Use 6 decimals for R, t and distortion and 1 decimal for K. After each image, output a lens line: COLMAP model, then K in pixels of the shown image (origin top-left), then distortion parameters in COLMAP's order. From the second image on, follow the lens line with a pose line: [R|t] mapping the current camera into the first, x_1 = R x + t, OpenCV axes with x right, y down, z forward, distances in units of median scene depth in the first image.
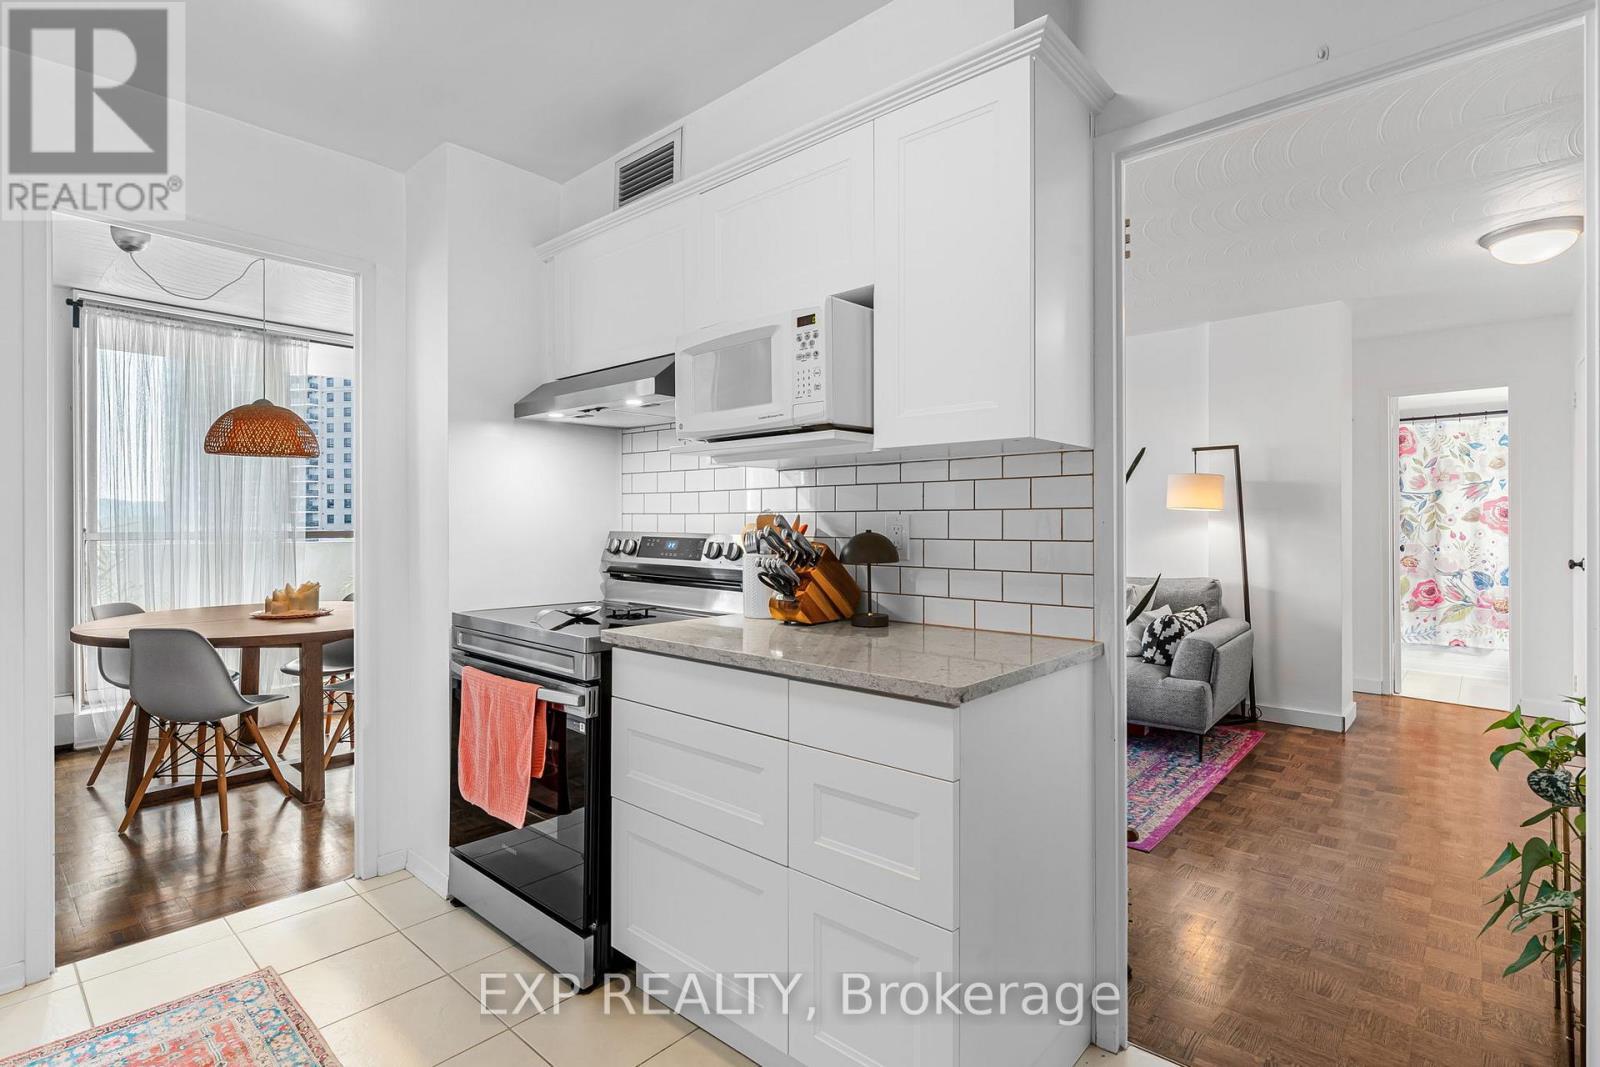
lens RADIAL K [[756.2, 0, 806.2], [0, 756.2, 524.9], [0, 0, 1]] dist [-0.005933, 0.000496]
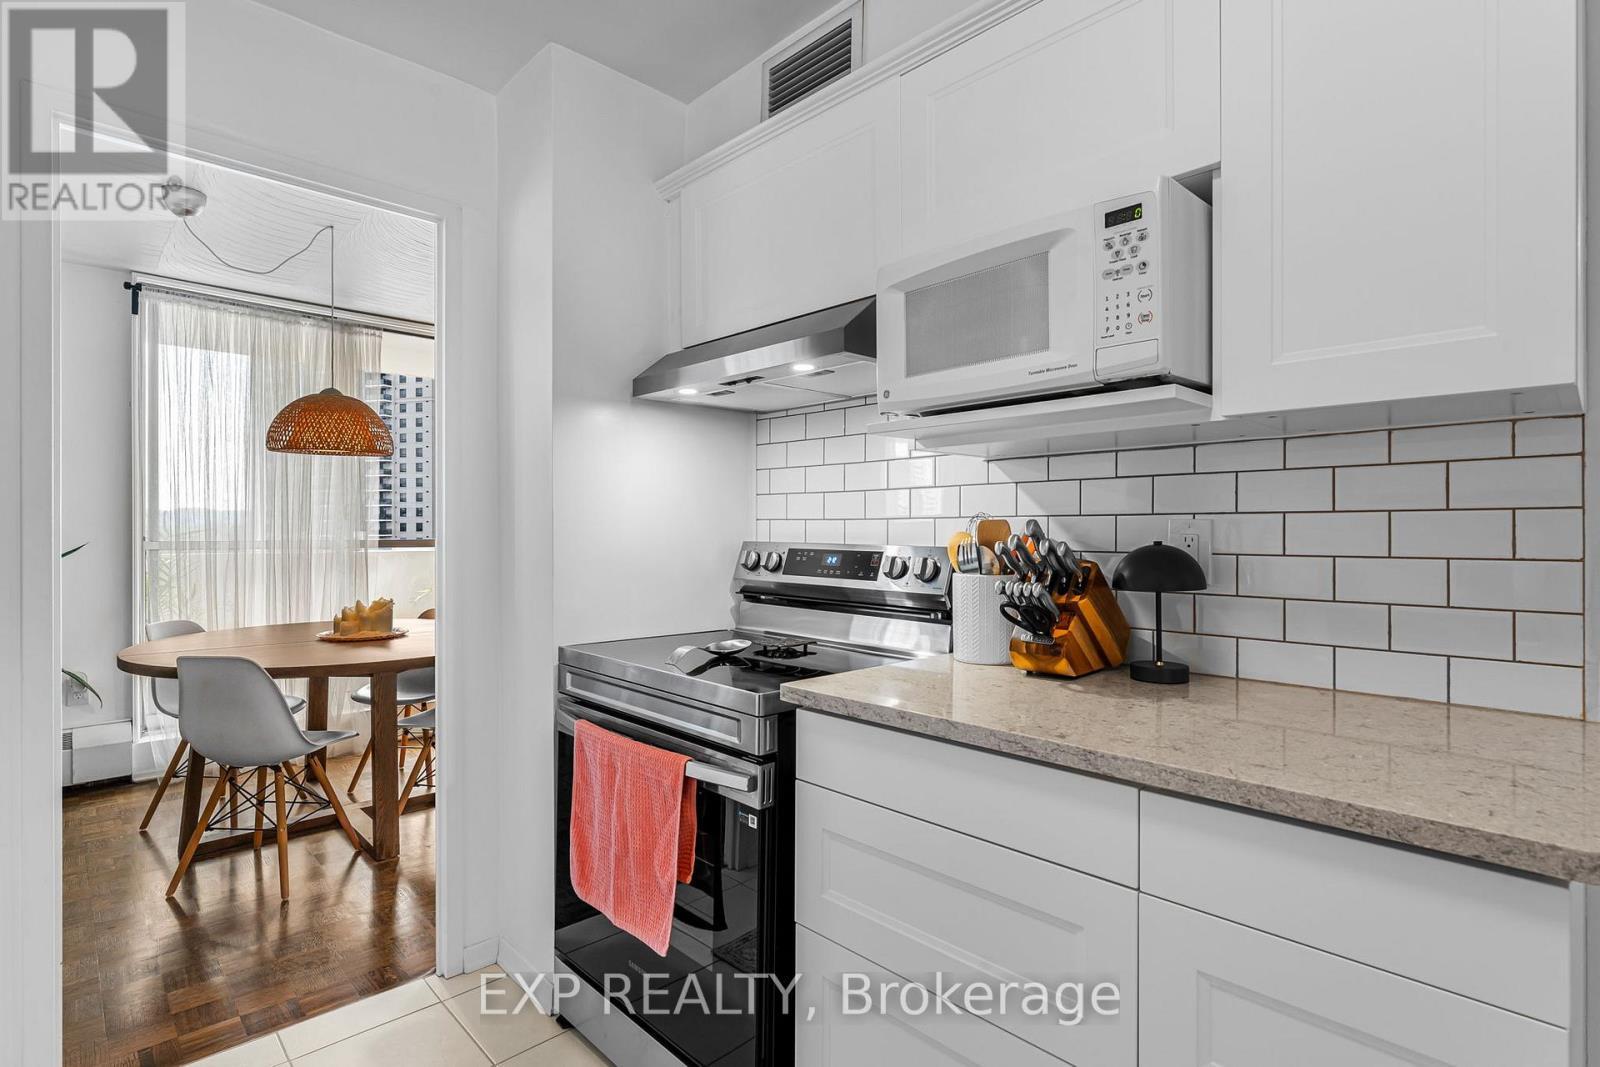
lens RADIAL K [[756.2, 0, 805.6], [0, 756.2, 533.6], [0, 0, 1]] dist [-0.005933, 0.000496]
pose [[0.997388, 0.000894, -0.072229, -0.154327], [-0.000887, 1.000000, 0.000134, -0.000144], [0.072229, -0.000070, 0.997388, 0.236825]]
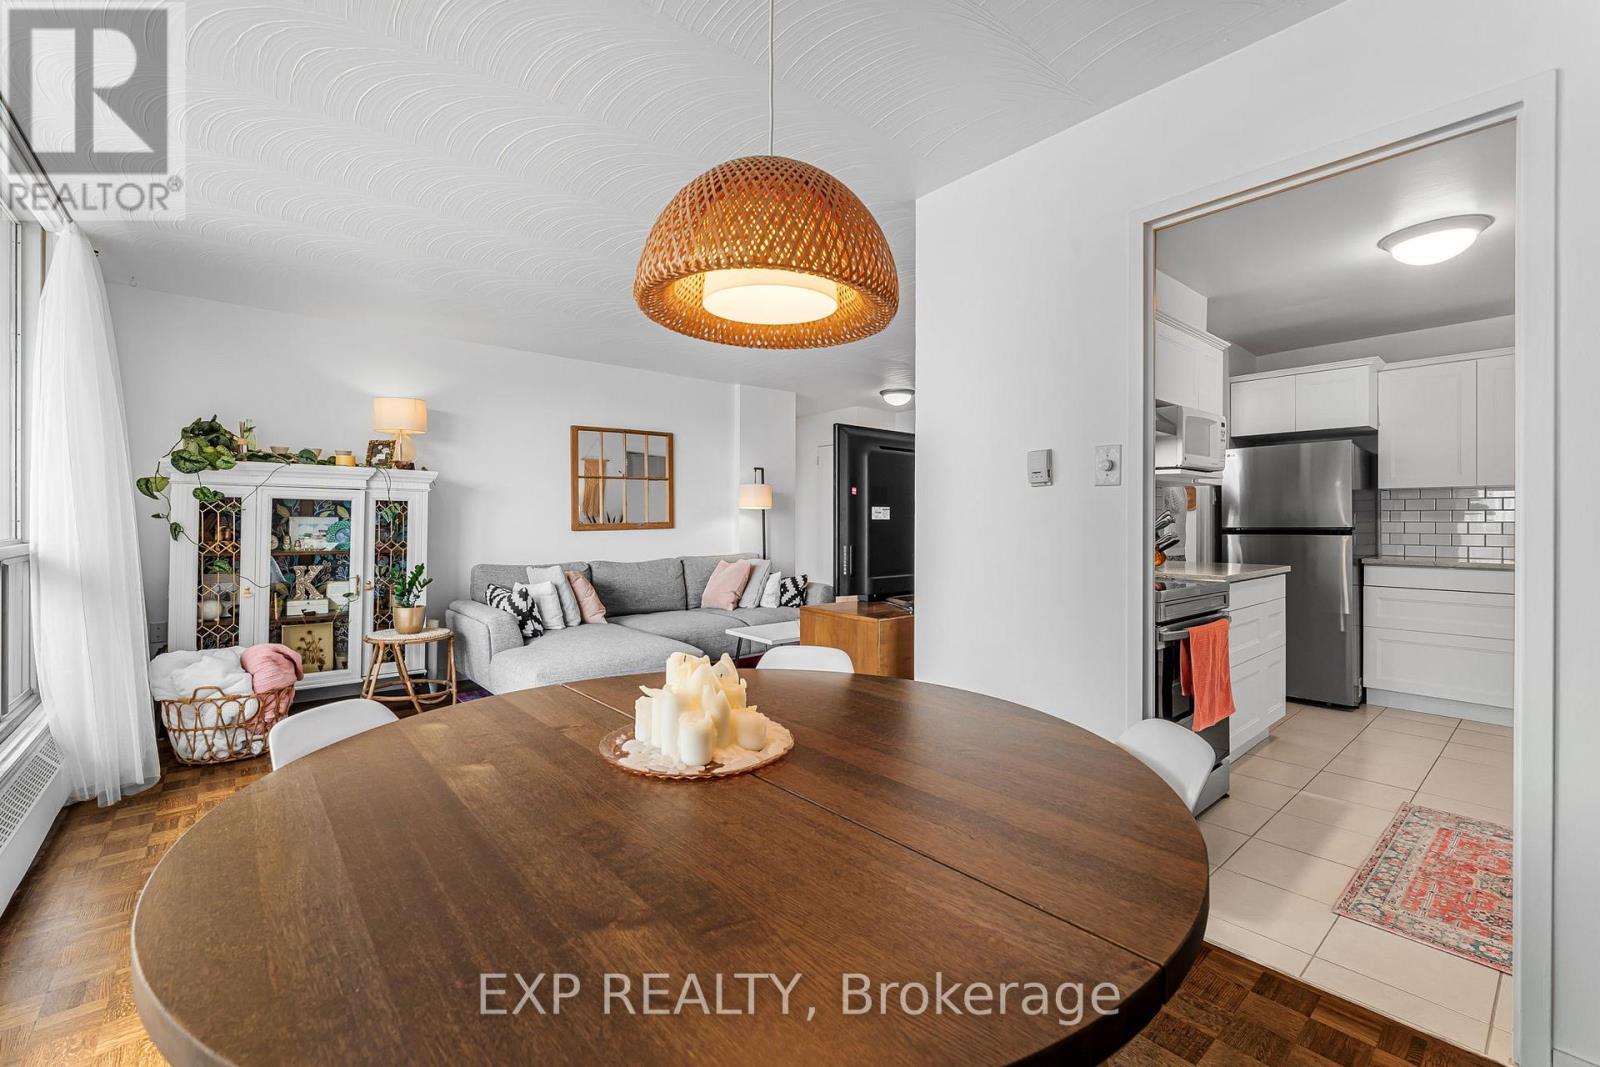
lens RADIAL K [[670.0, 0, 793.5], [0, 670.0, 525.5], [0, 0, 1]] dist [-0.000863, -0.000702]
pose [[0.149568, 0.000644, 0.988751, -1.474663], [0.002871, 0.999995, -0.001085, 0.020784], [-0.988747, 0.003001, 0.149565, 1.338698]]
